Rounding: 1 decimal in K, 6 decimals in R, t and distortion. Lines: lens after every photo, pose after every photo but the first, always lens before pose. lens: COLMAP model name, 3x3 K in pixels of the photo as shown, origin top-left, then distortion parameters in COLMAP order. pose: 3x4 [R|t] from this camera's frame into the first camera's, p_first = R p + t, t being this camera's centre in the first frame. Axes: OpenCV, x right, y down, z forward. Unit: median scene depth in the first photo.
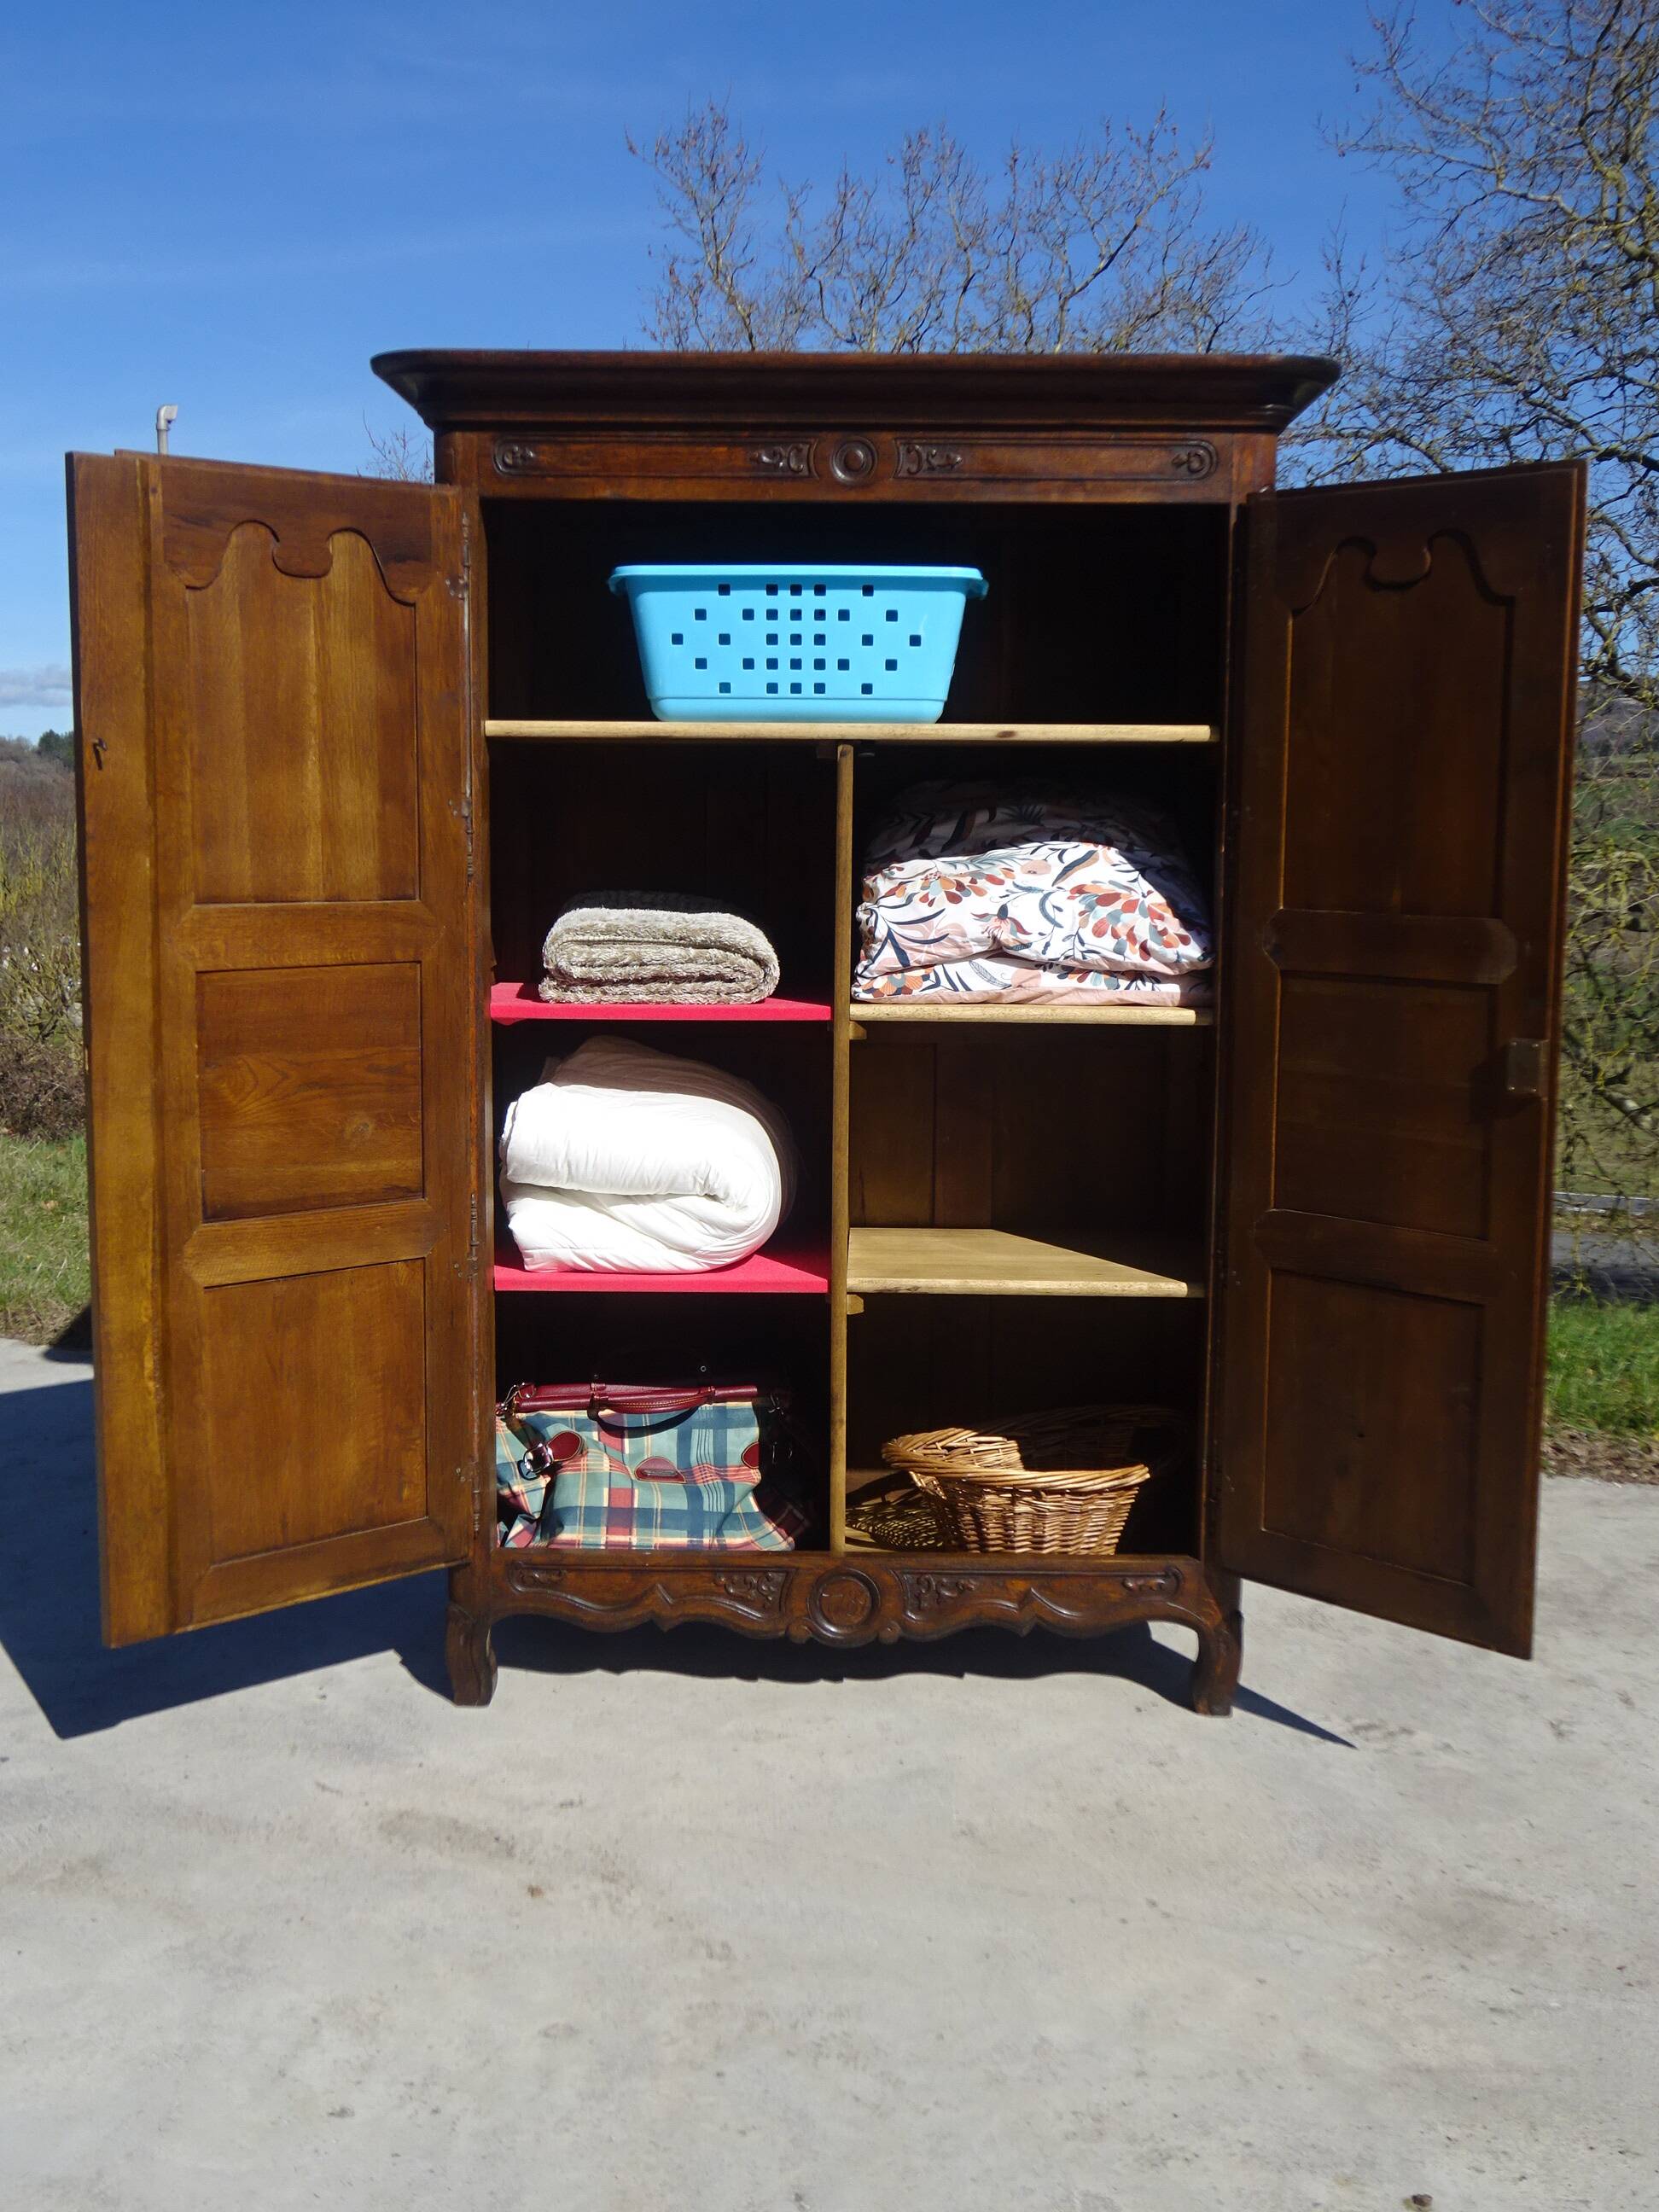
lens RADIAL K [[2339.4, 0, 834.7], [0, 2339.4, 1101.5], [0, 0, 1]] dist [0.003556, 0.025152]
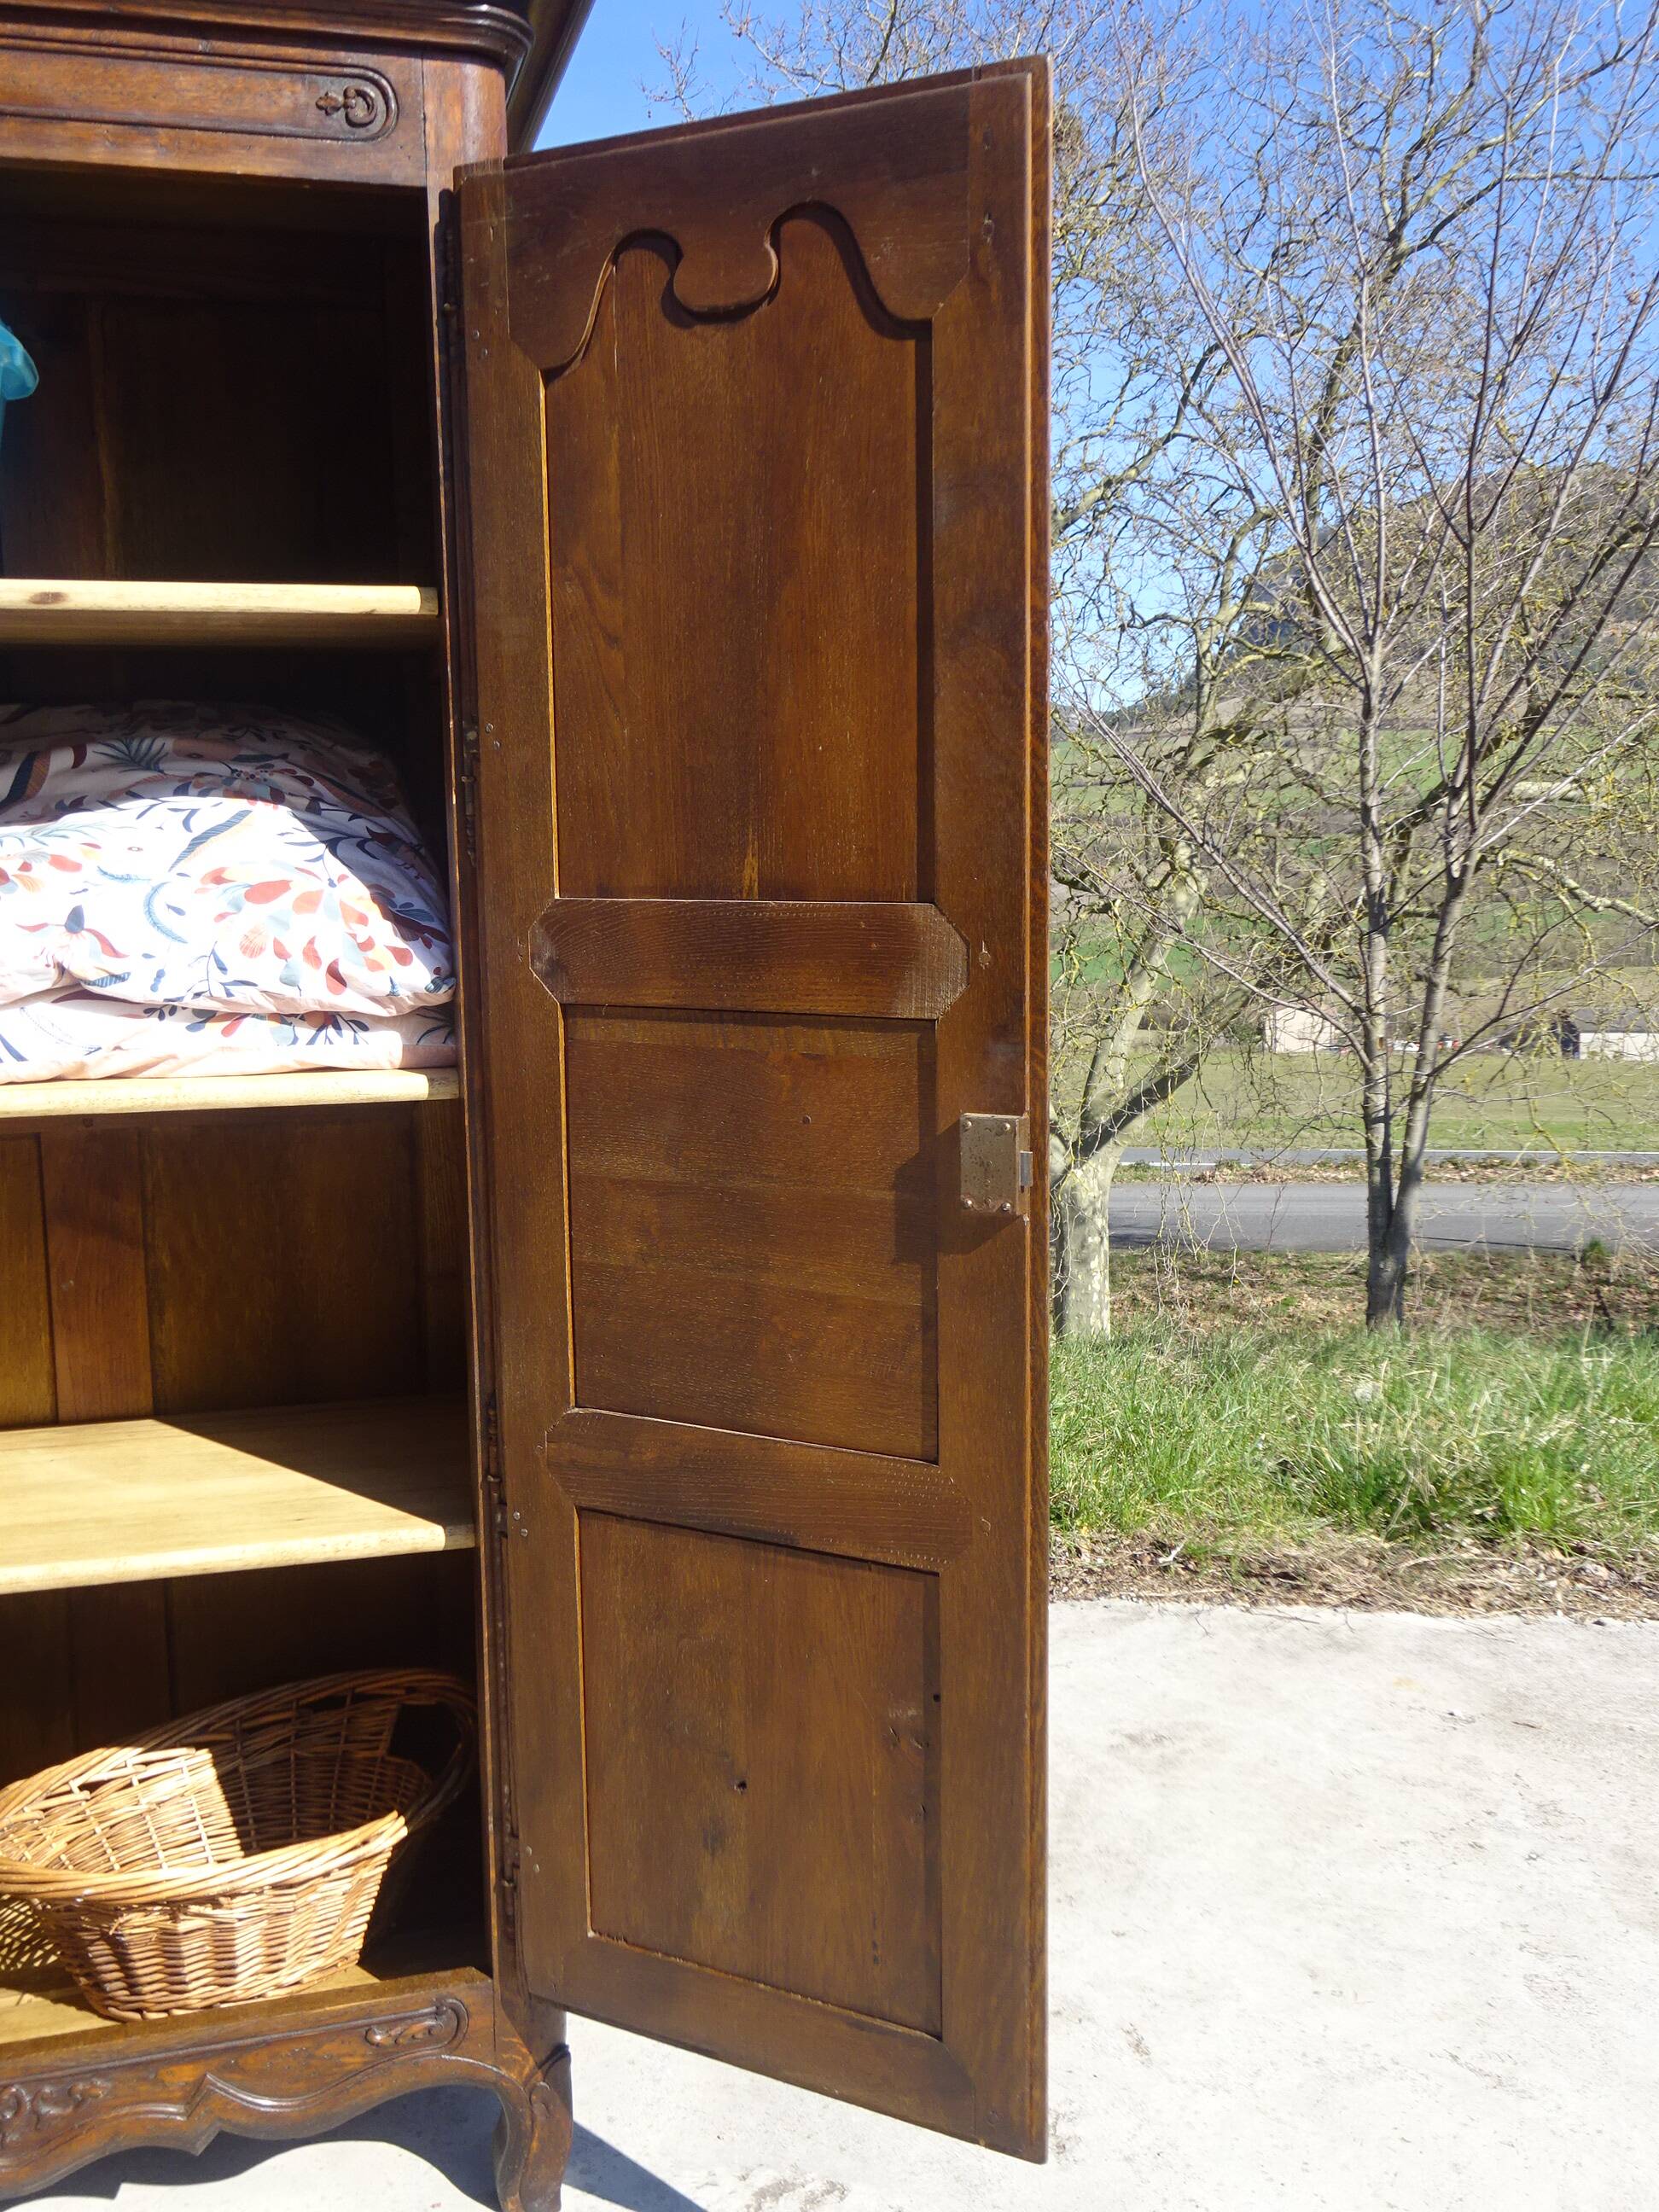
lens RADIAL K [[2106.2, 0, 829.1], [0, 2106.2, 1109.7], [0, 0, 1]] dist [-0.011498, 0.063941]
pose [[0.959897, -0.058641, 0.274153, 0.106449], [0.054851, 0.998264, 0.021477, -0.036576], [-0.274936, -0.005578, 0.961446, 0.467184]]
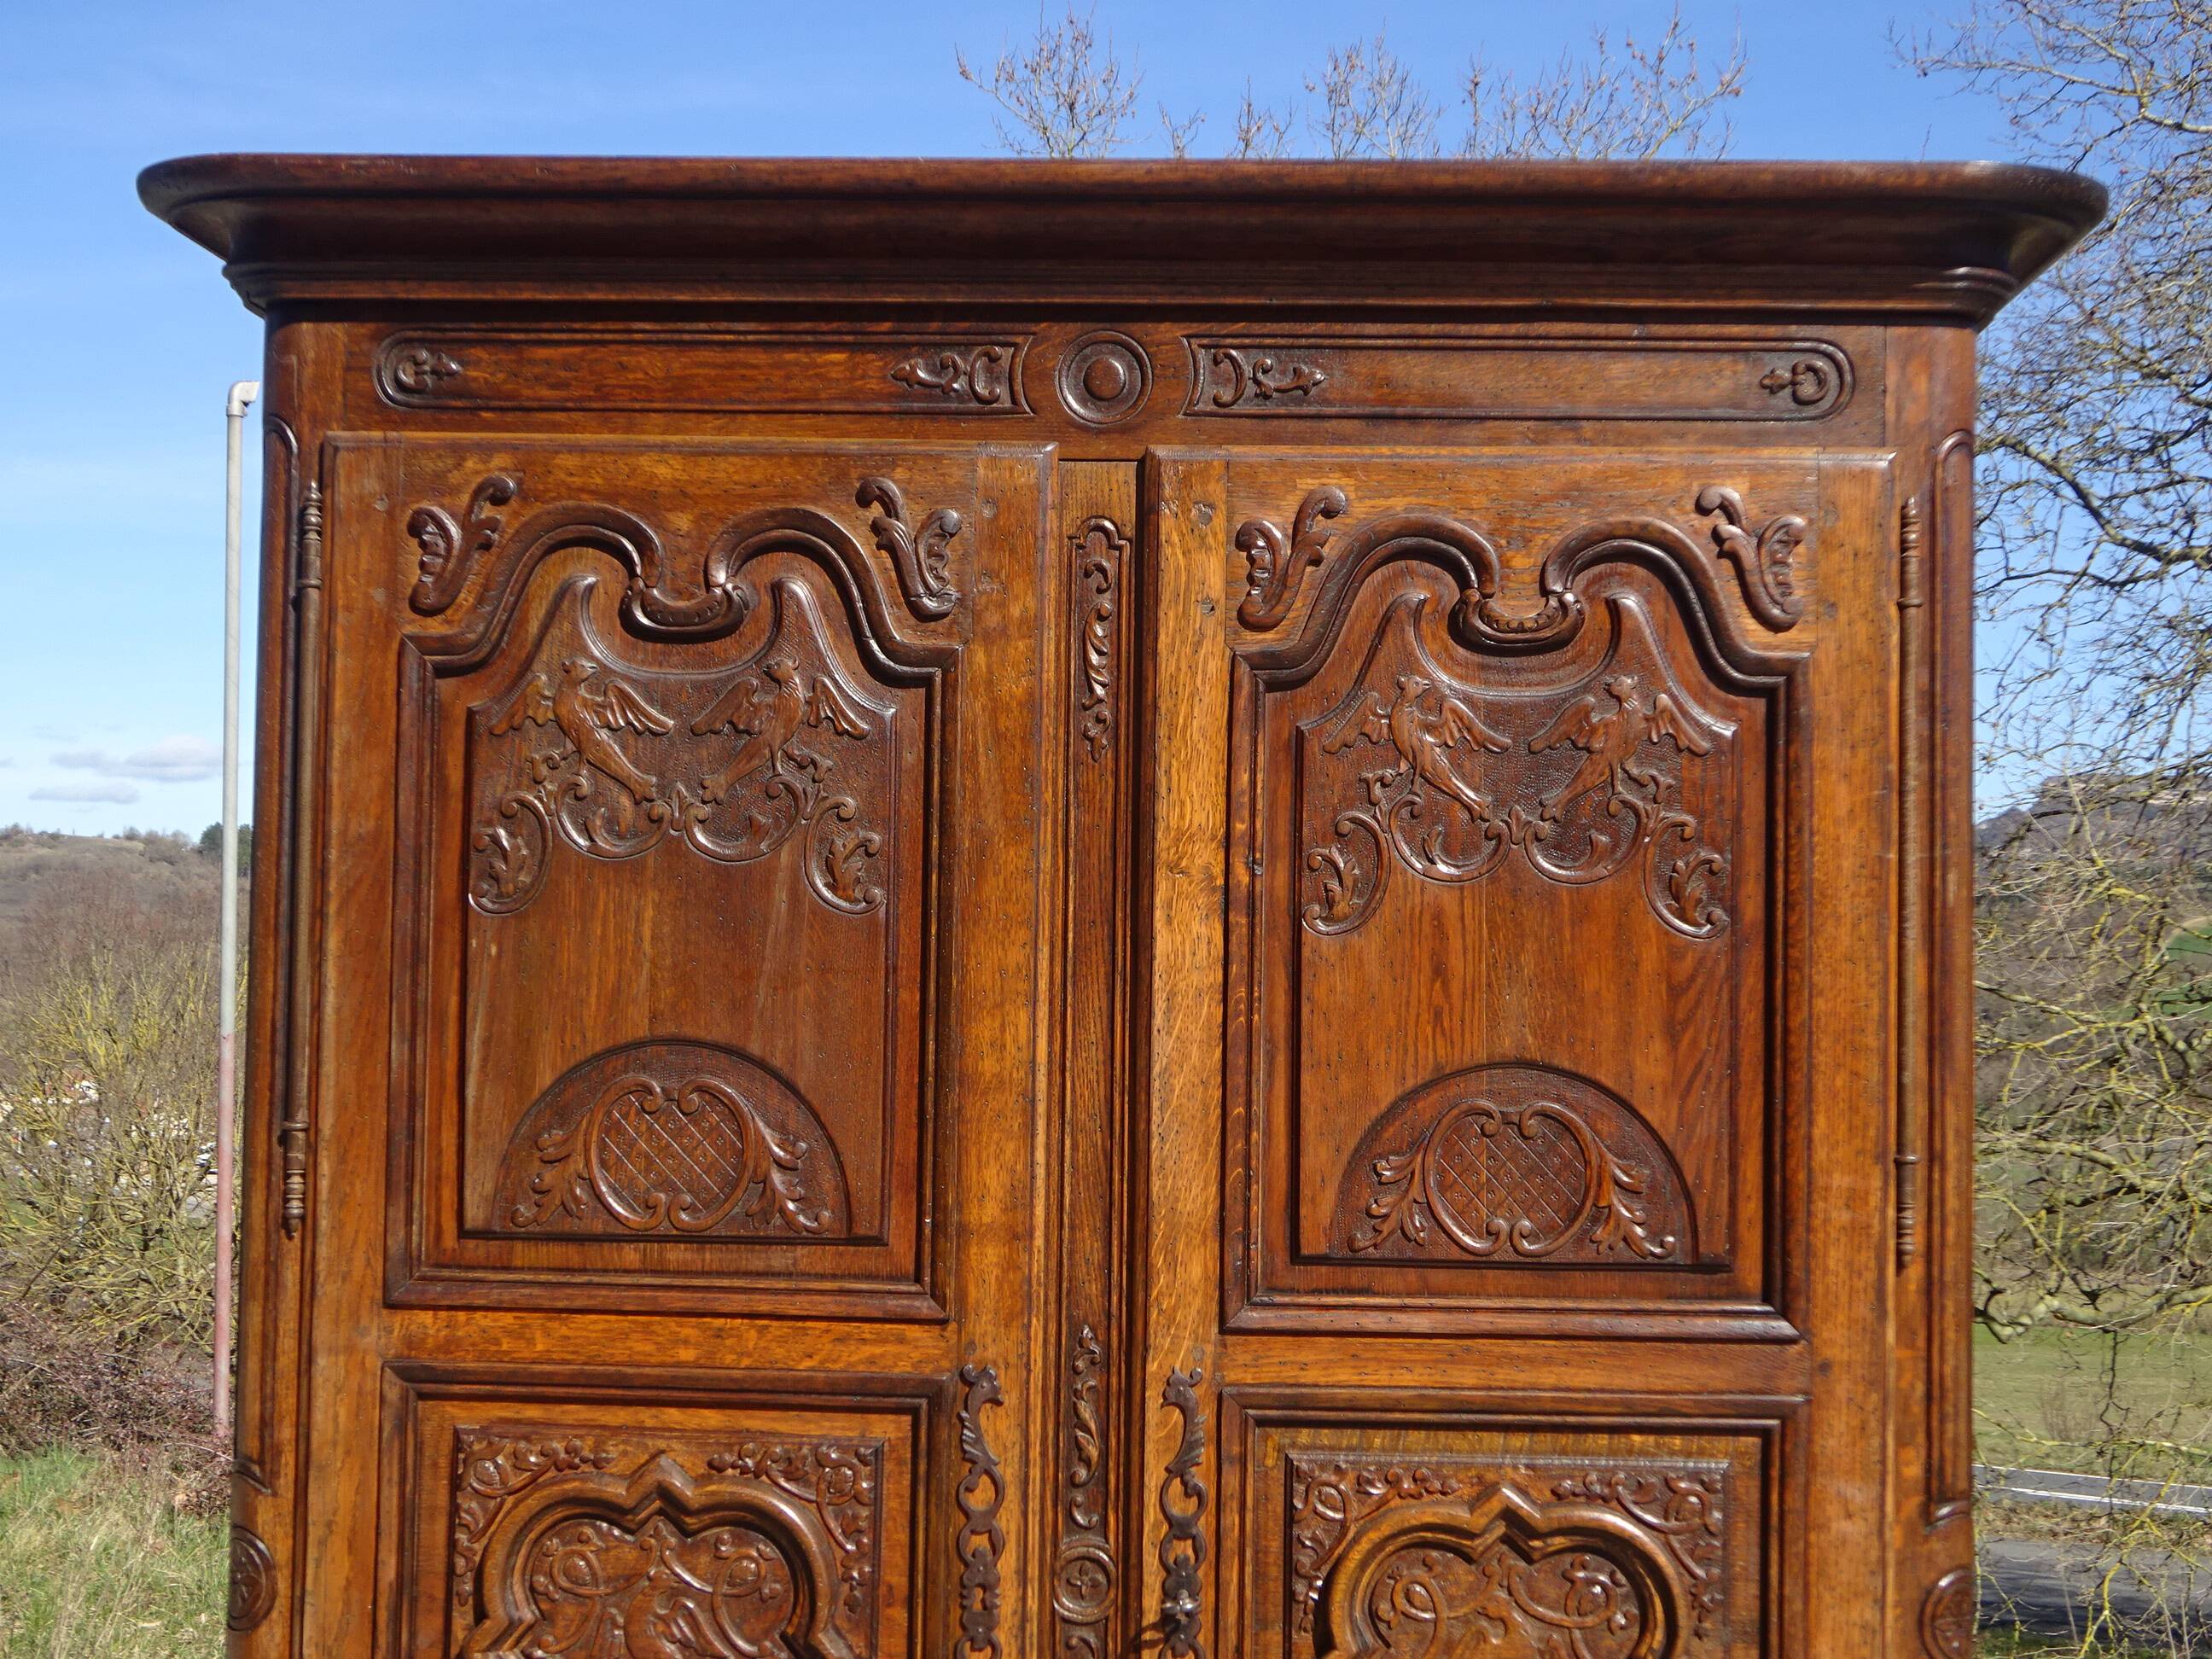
lens RADIAL K [[3138.5, 0, 1118.1], [0, 3138.5, 817.2], [0, 0, 1]] dist [0.006415, 0.097100]
pose [[0.999161, 0.007694, -0.040232, 0.037101], [-0.014068, 0.986913, -0.160641, -0.075915], [0.038470, 0.161072, 0.986193, 0.357430]]
